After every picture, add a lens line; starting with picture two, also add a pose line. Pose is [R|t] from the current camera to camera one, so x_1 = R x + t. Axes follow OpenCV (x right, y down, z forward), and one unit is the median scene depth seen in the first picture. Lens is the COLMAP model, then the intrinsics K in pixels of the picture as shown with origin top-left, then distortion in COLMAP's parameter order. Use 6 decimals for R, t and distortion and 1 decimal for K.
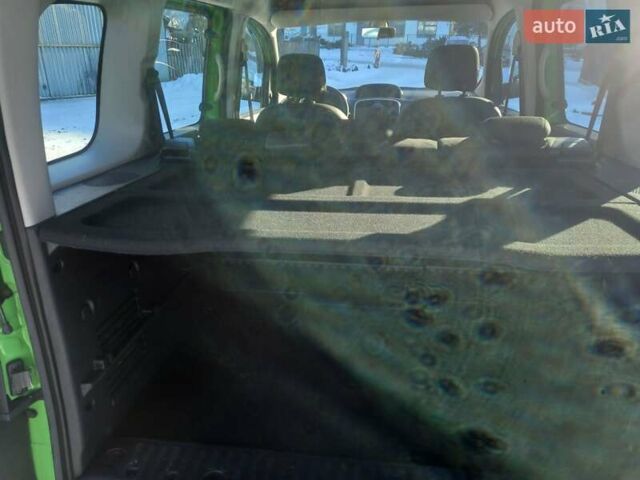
lens RADIAL K [[466.6, 0, 312.2], [0, 466.6, 239.2], [0, 0, 1]] dist [0.030739, -0.000210]
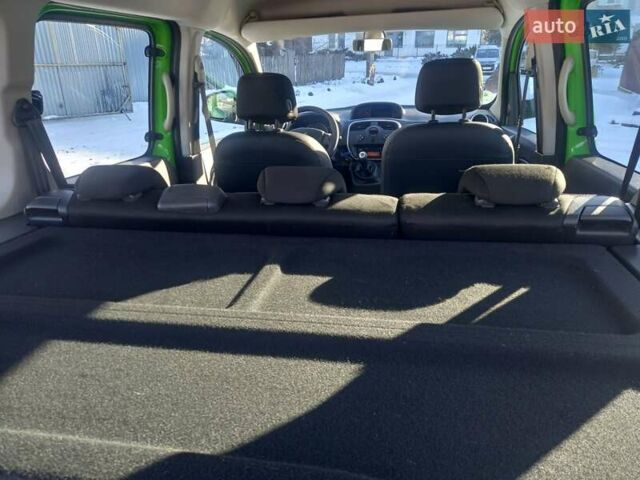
lens RADIAL K [[466.6, 0, 312.2], [0, 466.6, 239.2], [0, 0, 1]] dist [0.030739, -0.000210]
pose [[0.997988, 0.002531, -0.063355, 0.084064], [-0.003981, 0.999733, -0.022772, -0.061029], [0.063281, 0.022978, 0.997731, 0.137993]]
